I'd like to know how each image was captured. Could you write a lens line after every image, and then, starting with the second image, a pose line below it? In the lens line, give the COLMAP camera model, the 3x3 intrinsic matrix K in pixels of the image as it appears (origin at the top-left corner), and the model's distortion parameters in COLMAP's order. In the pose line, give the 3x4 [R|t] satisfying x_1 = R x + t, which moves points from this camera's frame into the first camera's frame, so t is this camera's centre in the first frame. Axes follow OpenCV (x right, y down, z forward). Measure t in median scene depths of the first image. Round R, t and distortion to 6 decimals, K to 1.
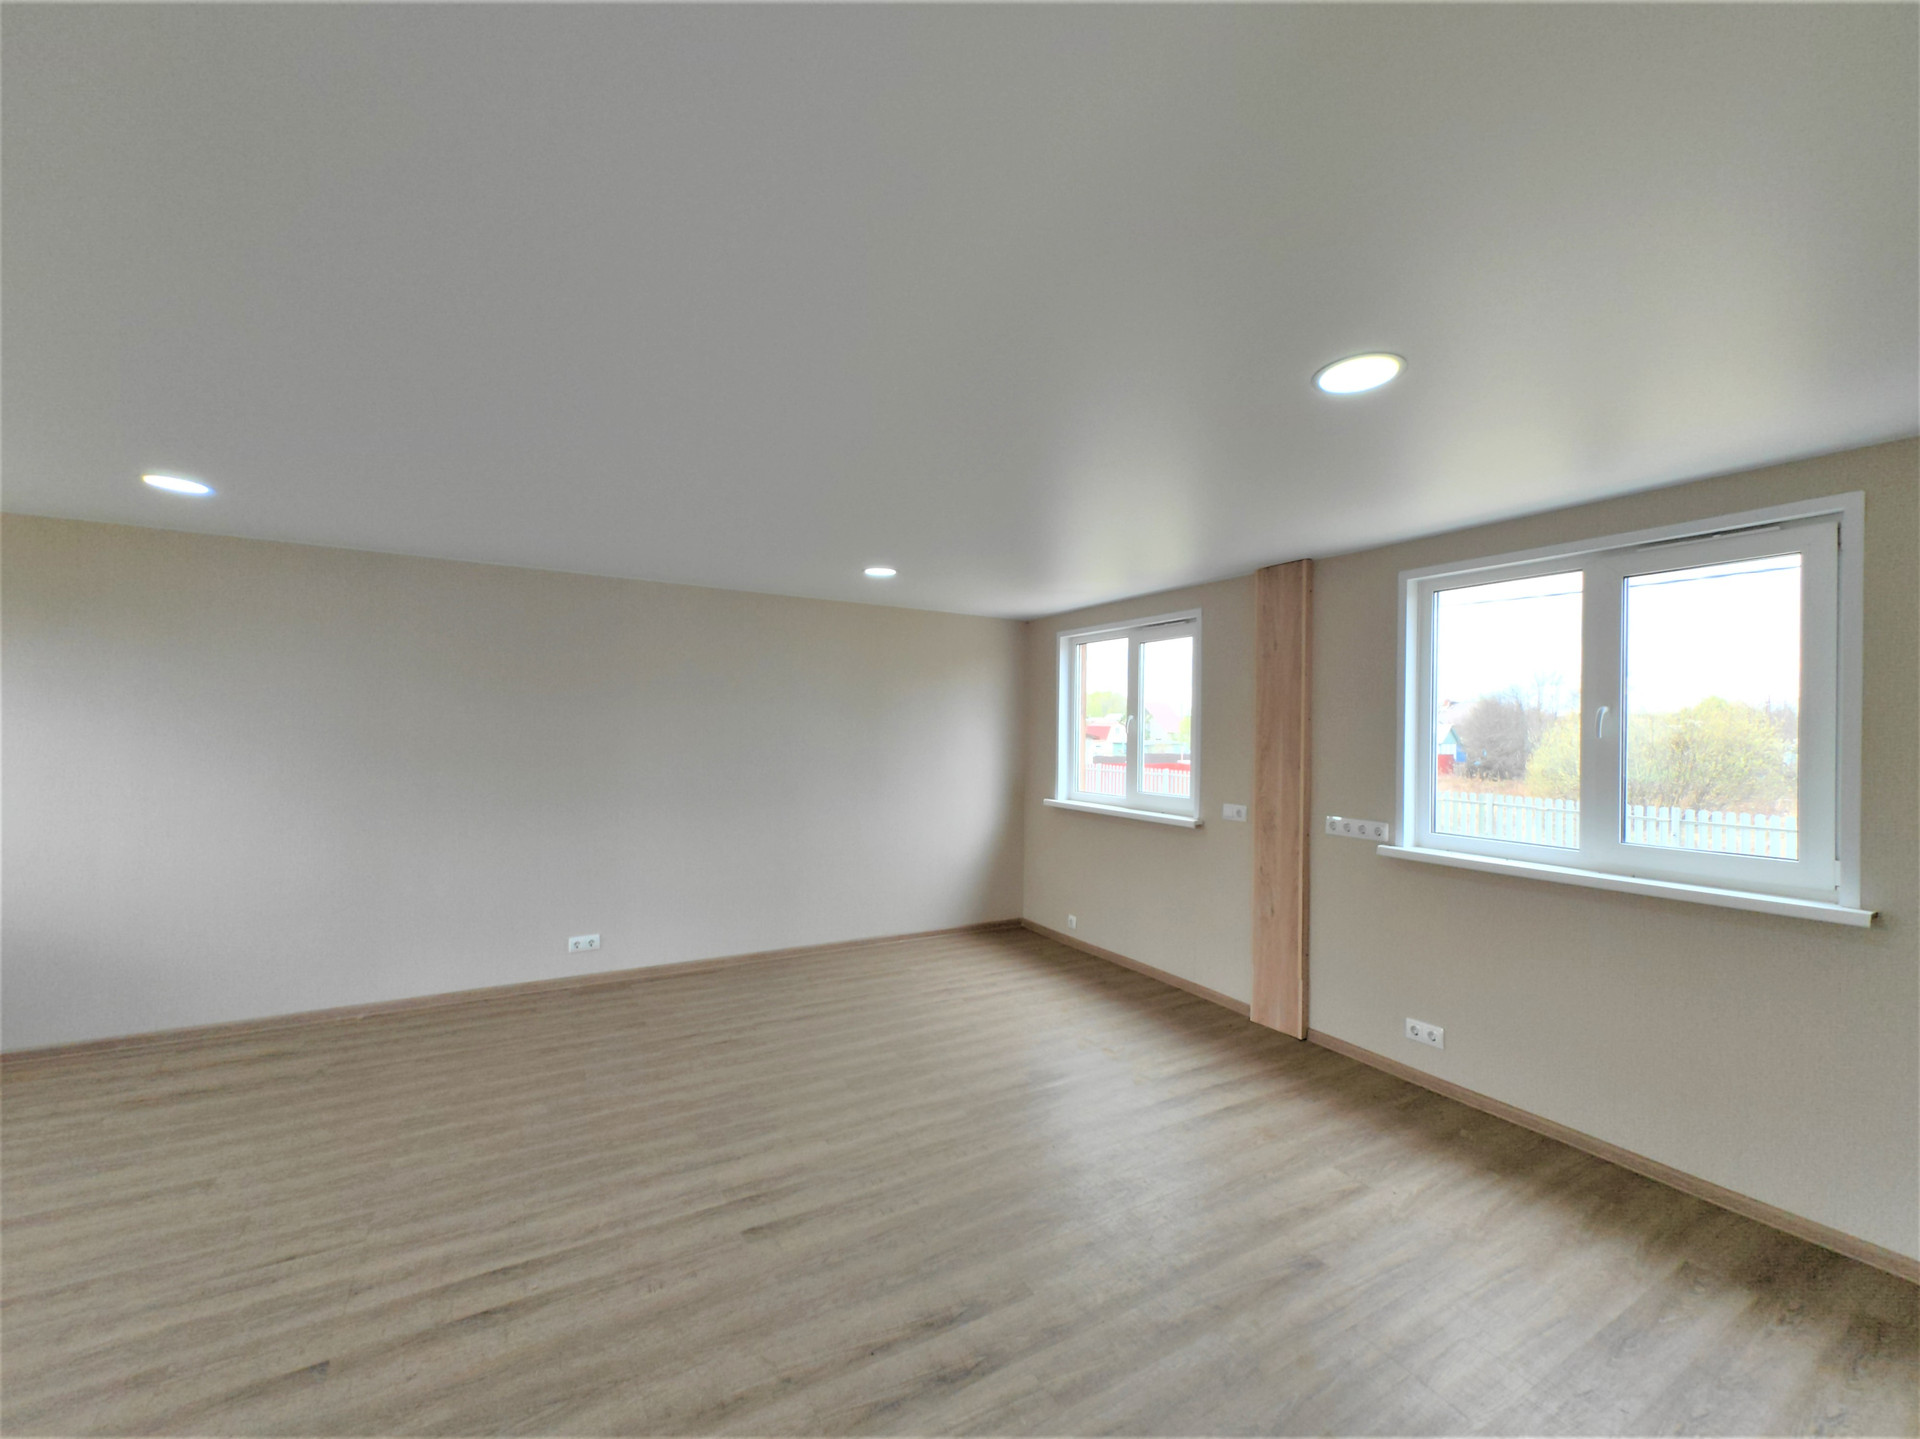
lens RADIAL K [[759.2, 0, 960.4], [0, 759.2, 721.5], [0, 0, 1]] dist [0.005180, -0.001065]
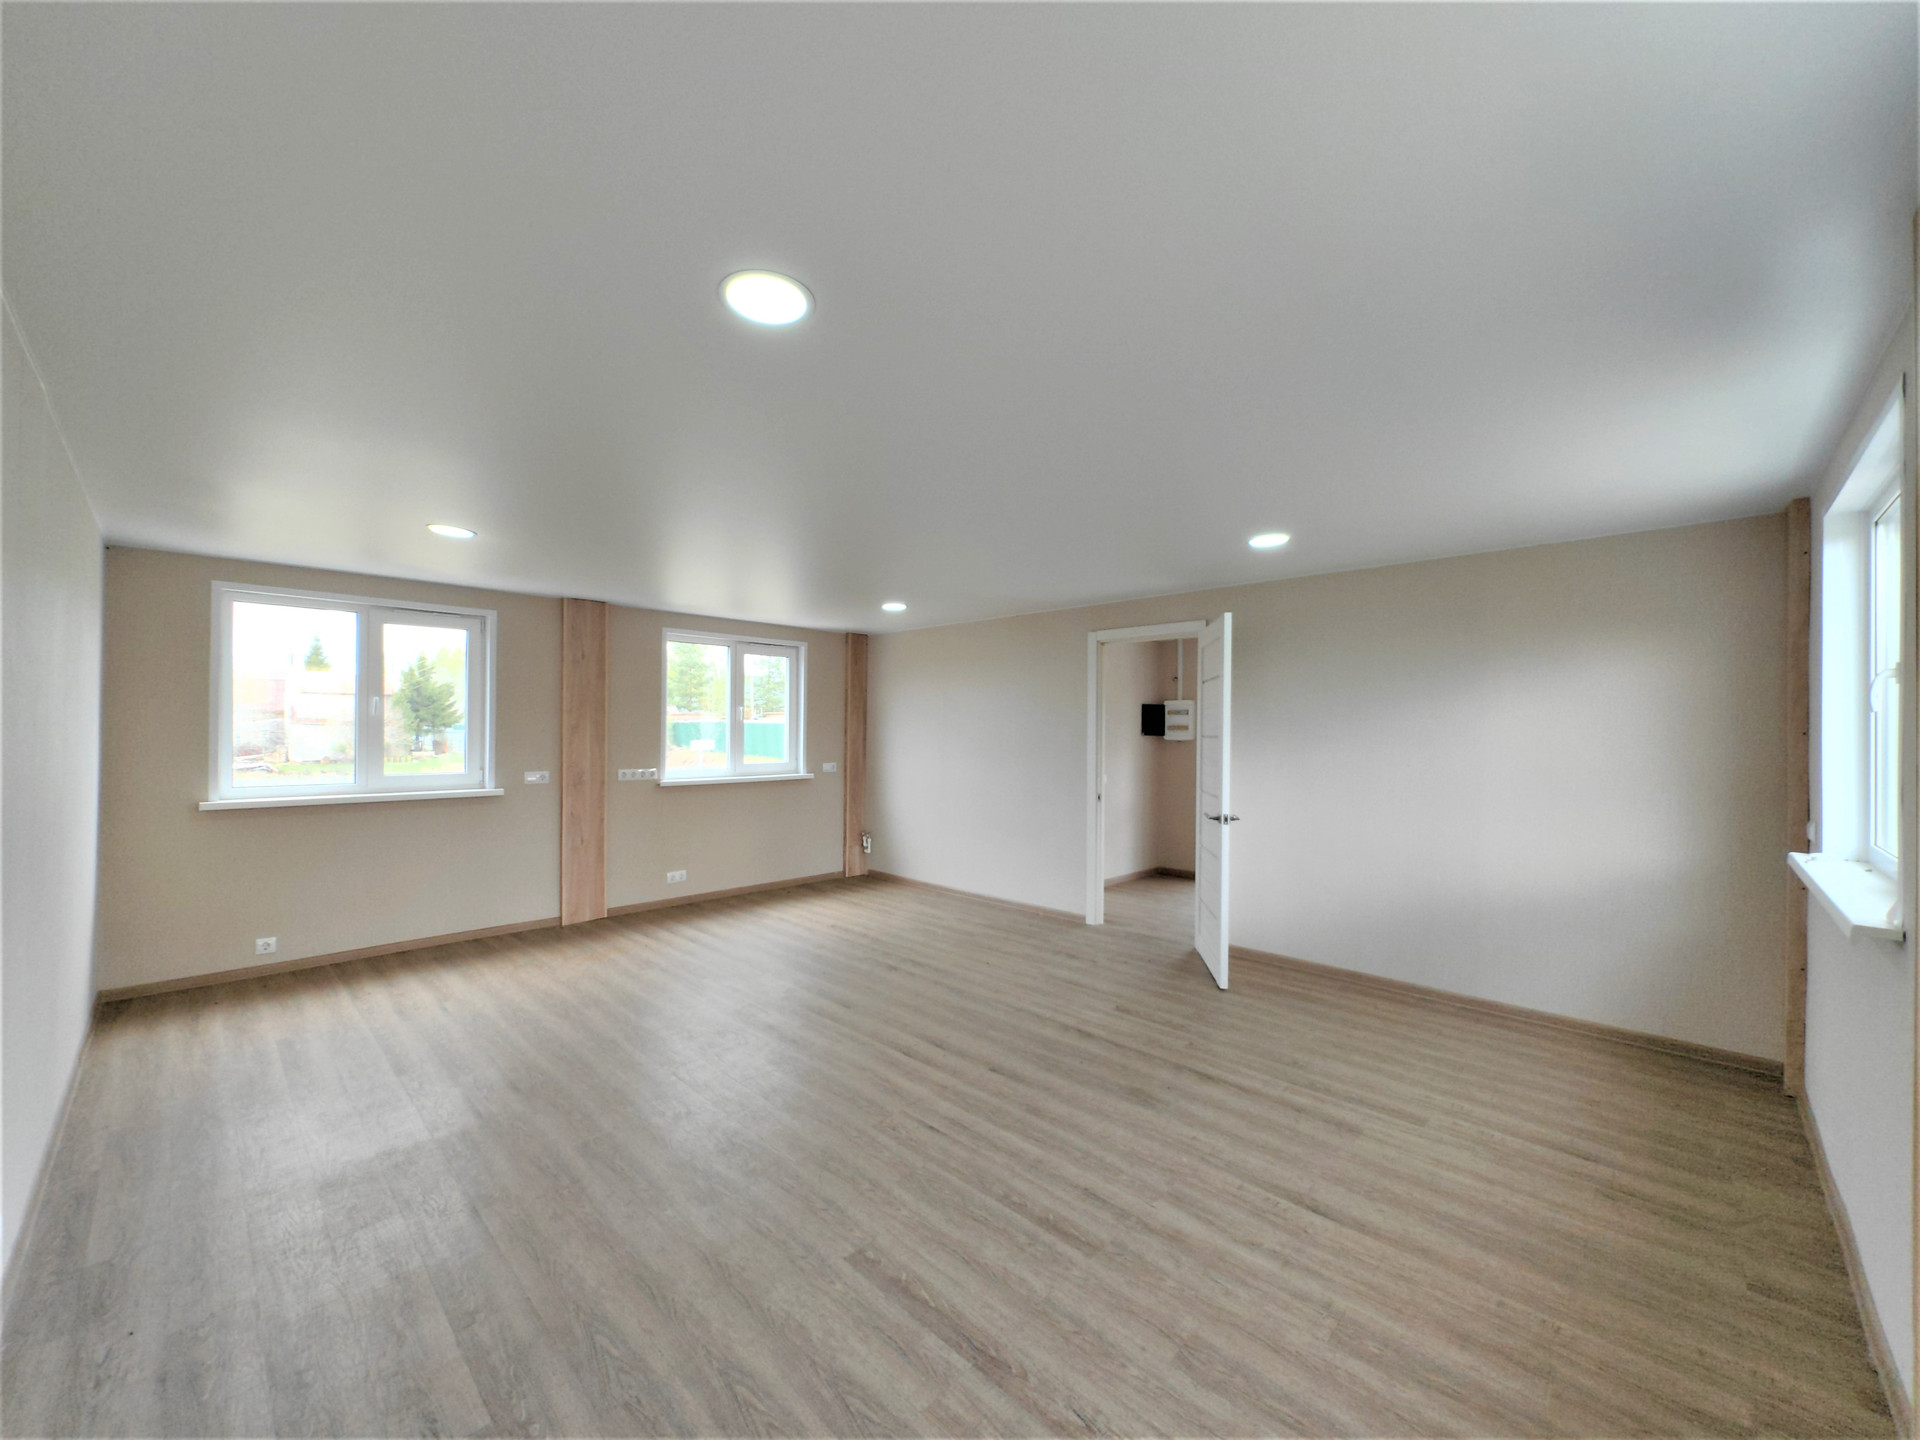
lens RADIAL K [[759.2, 0, 942.2], [0, 759.2, 726.8], [0, 0, 1]] dist [0.005180, -0.001065]
pose [[-0.257082, -0.008735, 0.966350, -1.237118], [-0.022076, 0.999751, 0.003164, 0.016419], [-0.966137, -0.020520, -0.257211, 0.777493]]
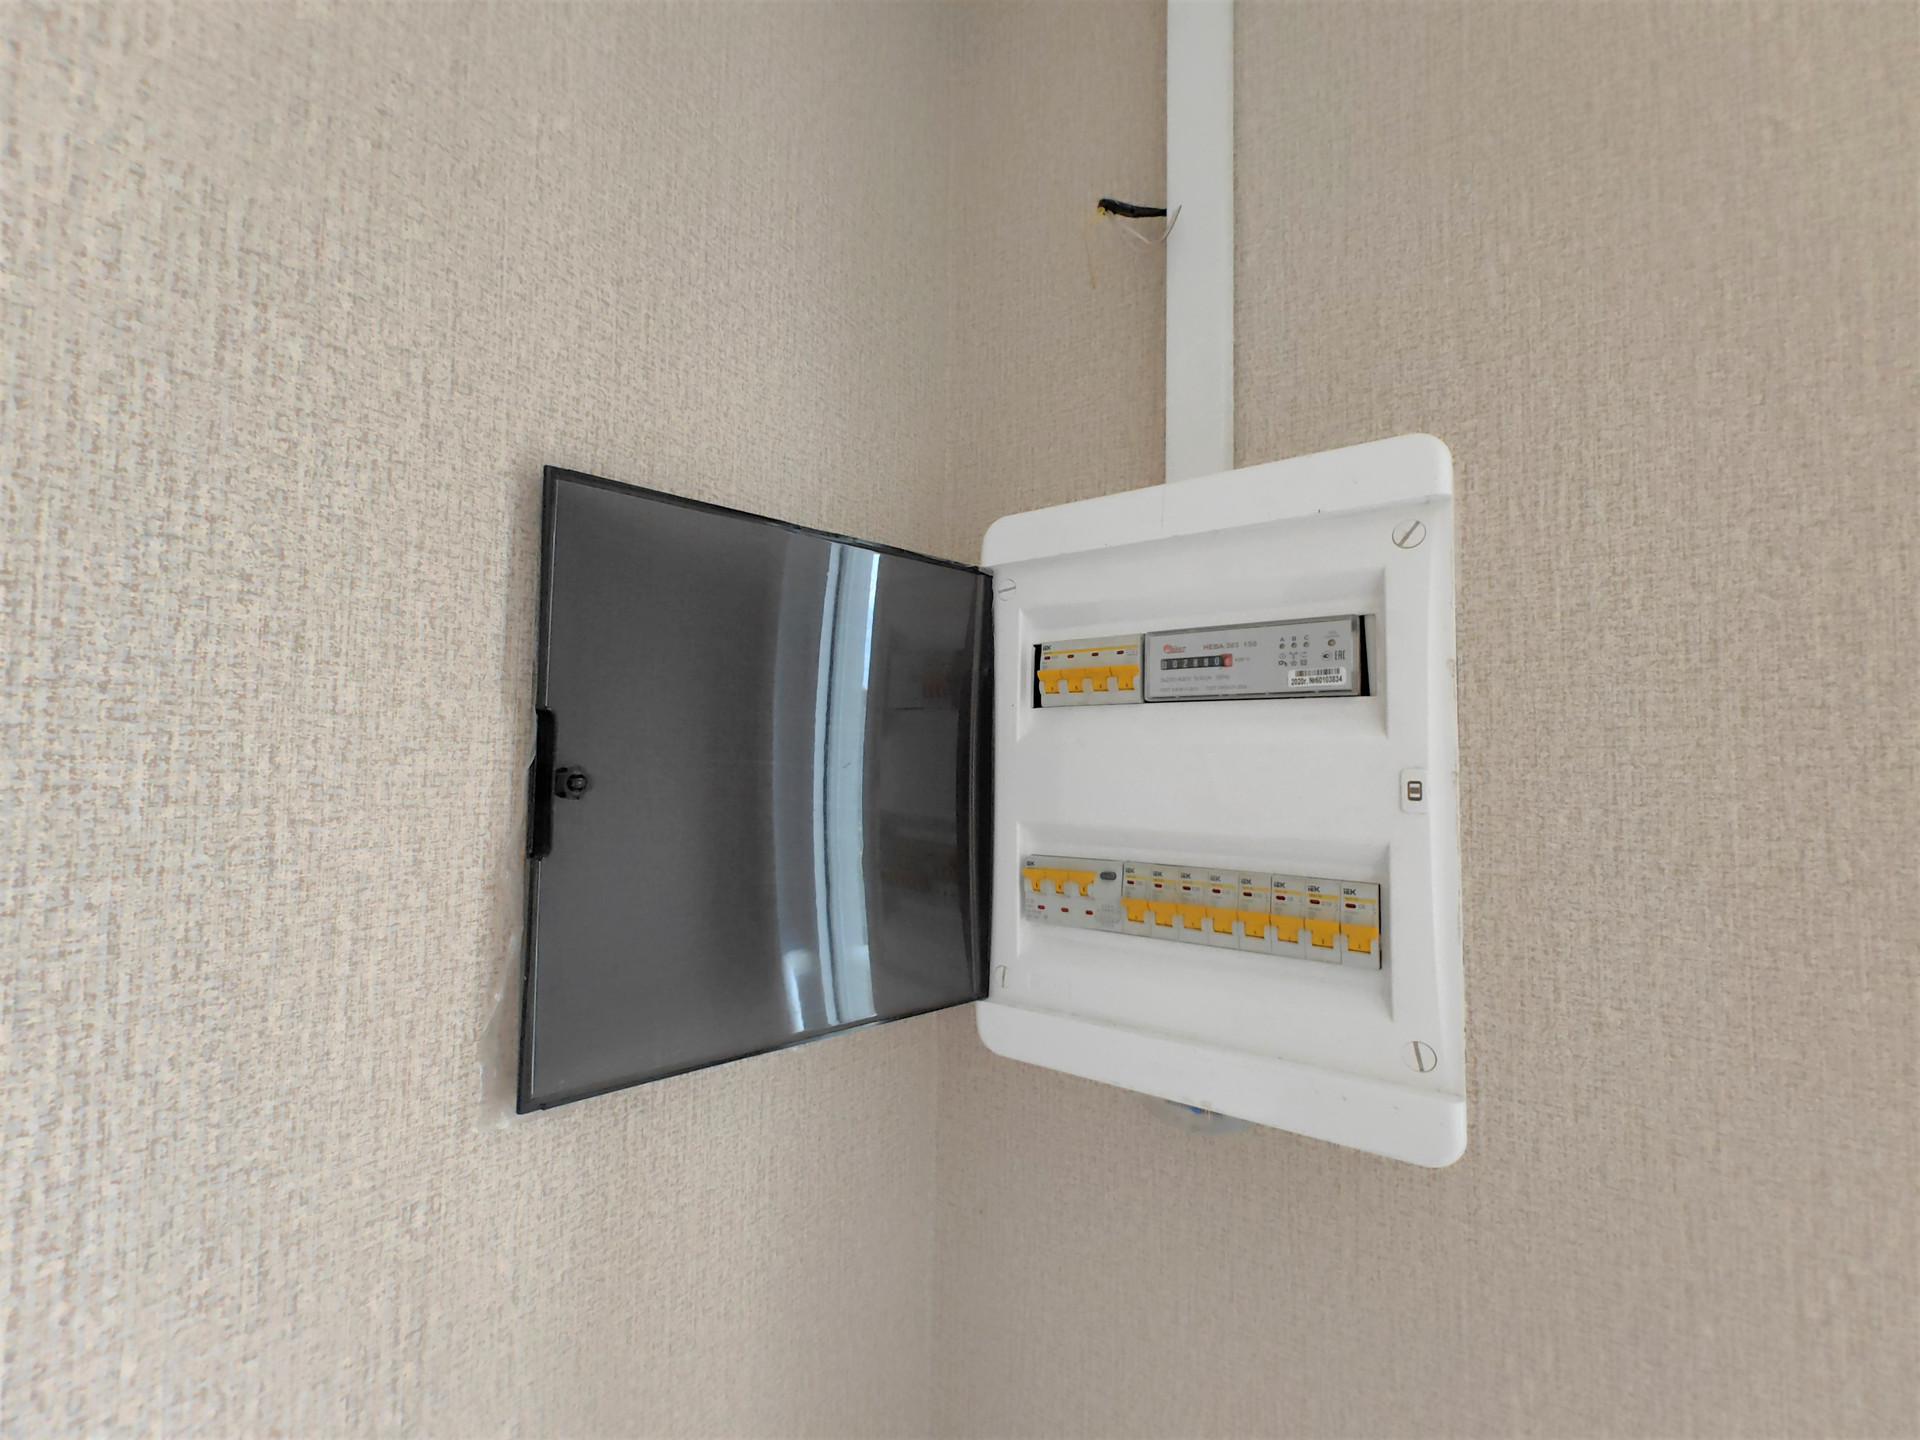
lens RADIAL K [[759.2, 0, 953.1], [0, 759.2, 728.5], [0, 0, 1]] dist [0.005180, -0.001065]
pose [[-0.424556, 0.006077, 0.905381, 0.517464], [-0.029614, 0.999349, -0.020594, -0.016456], [-0.904917, -0.035555, -0.424100, -0.295042]]
